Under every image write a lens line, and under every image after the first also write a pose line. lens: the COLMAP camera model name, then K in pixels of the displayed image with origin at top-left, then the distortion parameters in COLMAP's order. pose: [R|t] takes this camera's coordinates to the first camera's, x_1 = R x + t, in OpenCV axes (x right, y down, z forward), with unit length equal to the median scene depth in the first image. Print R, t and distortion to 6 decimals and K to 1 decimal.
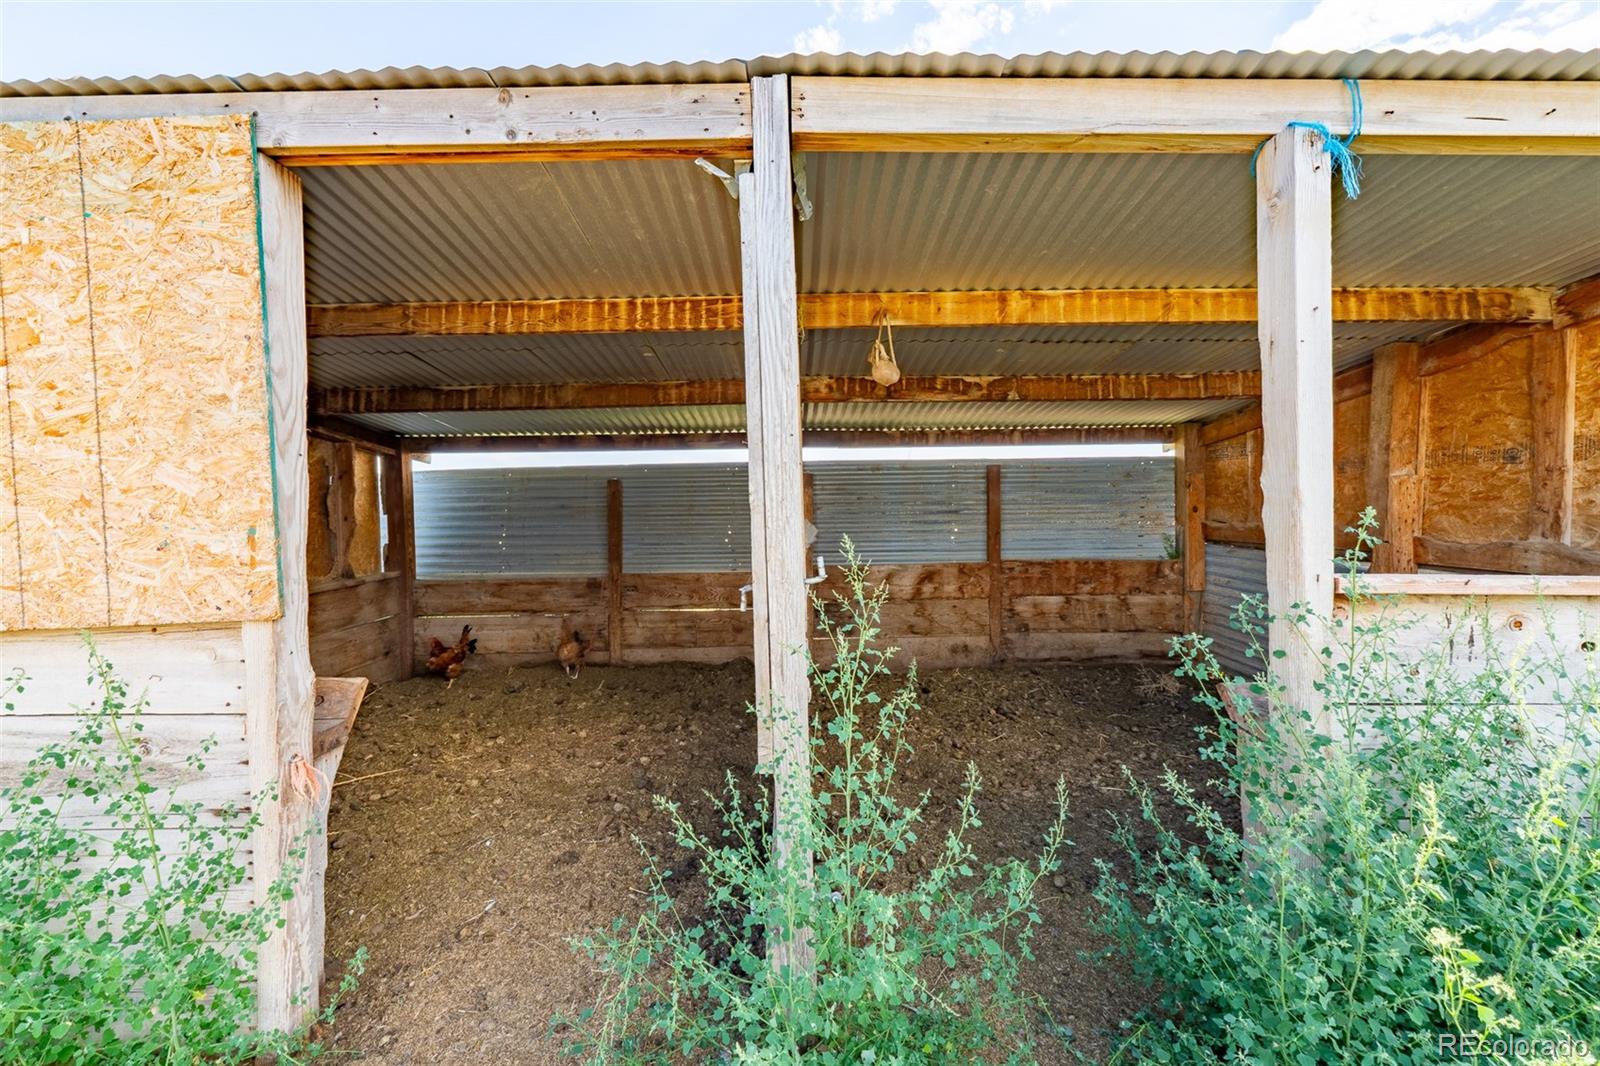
lens RADIAL K [[694.9, 0, 800.0], [0, 694.9, 533.0], [0, 0, 1]] dist [-0.014978, 0.000003]
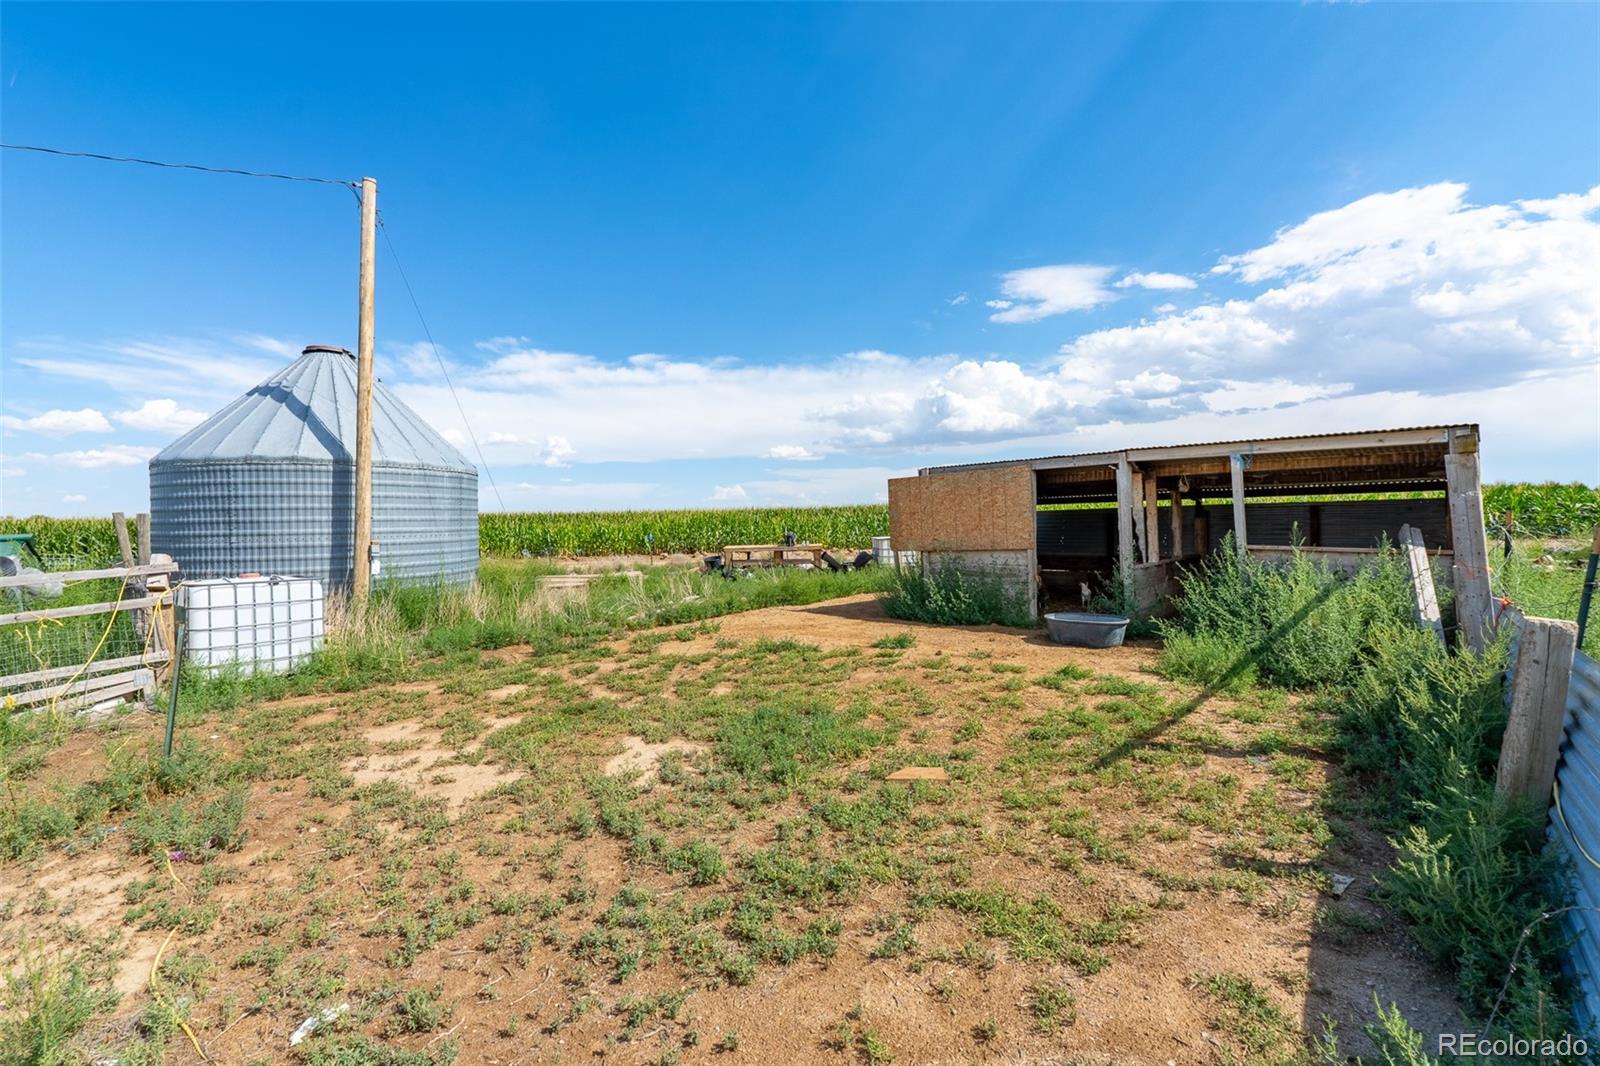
lens RADIAL K [[694.9, 0, 800.0], [0, 694.9, 533.0], [0, 0, 1]] dist [-0.014978, 0.000003]
pose [[0.745616, 0.009250, -0.666311, 1.668398], [-0.020809, 0.999739, -0.009407, 0.084917], [0.666051, 0.020879, 0.745614, -4.677122]]
